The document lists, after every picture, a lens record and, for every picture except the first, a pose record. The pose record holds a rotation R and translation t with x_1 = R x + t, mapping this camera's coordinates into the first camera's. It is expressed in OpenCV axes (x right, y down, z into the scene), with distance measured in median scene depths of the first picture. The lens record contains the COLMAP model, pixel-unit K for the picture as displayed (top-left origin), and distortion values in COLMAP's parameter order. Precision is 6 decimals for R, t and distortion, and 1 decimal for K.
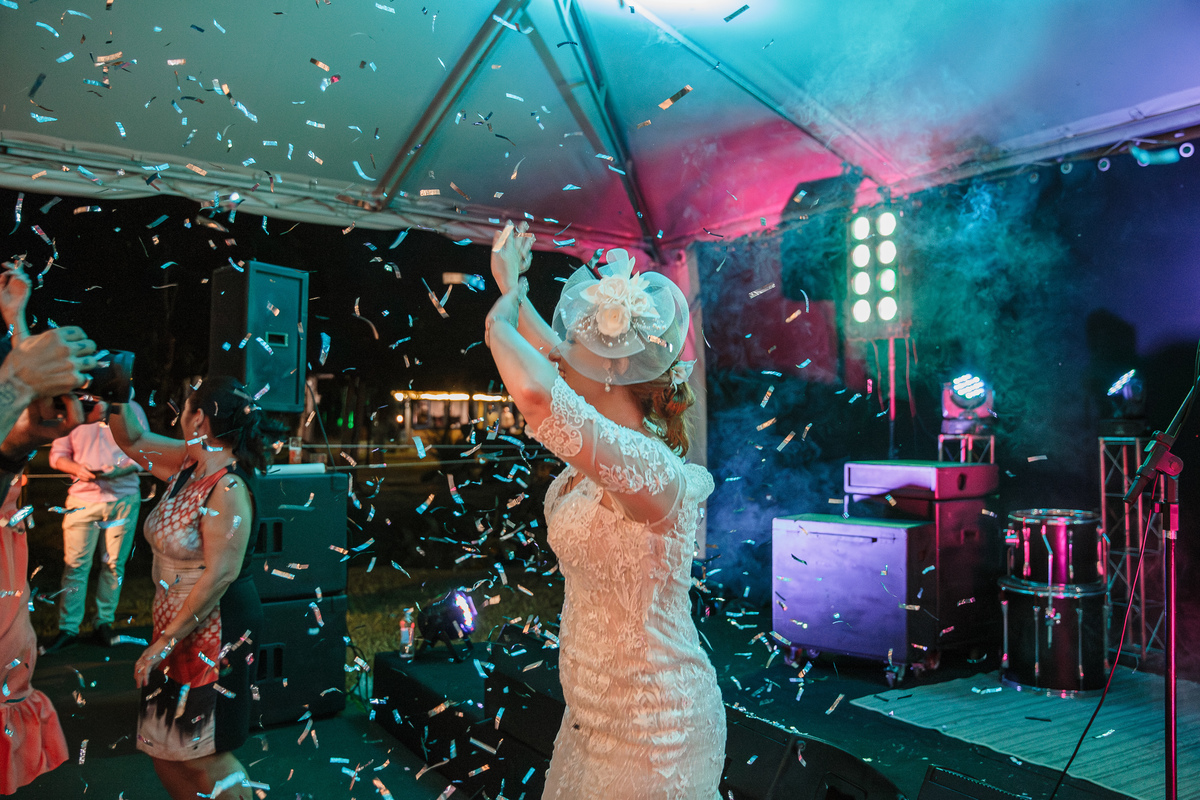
lens RADIAL K [[1017.3, 0, 600.0], [0, 1017.3, 400.0], [0, 0, 1]] dist [-0.009593, 0.008976]
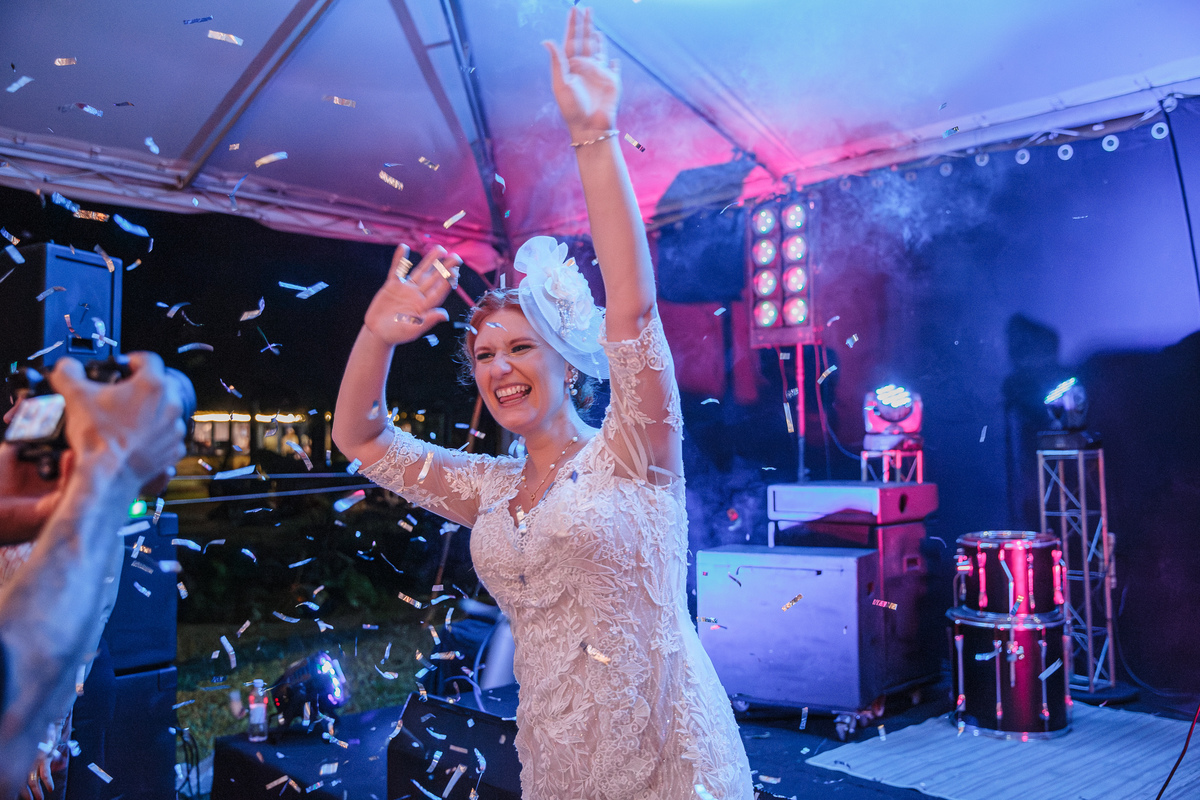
lens RADIAL K [[1137.5, 0, 600.0], [0, 1137.5, 400.0], [0, 0, 1]] dist [0.007927, 0.028669]
pose [[0.982379, -0.008458, 0.186710, -0.083290], [0.011482, 0.999820, -0.015125, 0.001249], [-0.186548, 0.017003, 0.982299, 0.057433]]
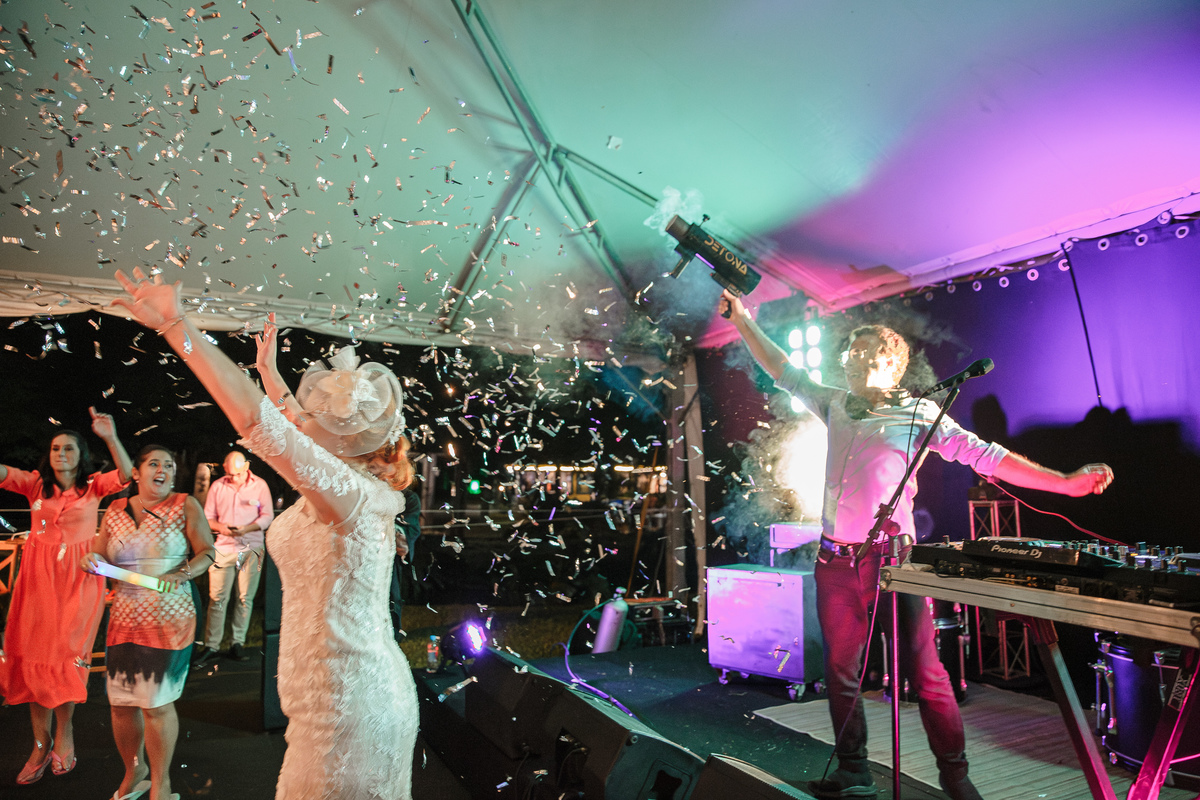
lens RADIAL K [[822.6, 0, 600.0], [0, 822.6, 400.0], [0, 0, 1]] dist [-0.064891, 0.001143]
pose [[0.994608, -0.019921, -0.101776, 0.131064], [0.011382, 0.996418, -0.083793, -0.008783], [0.103081, 0.082183, 0.991272, -0.053769]]
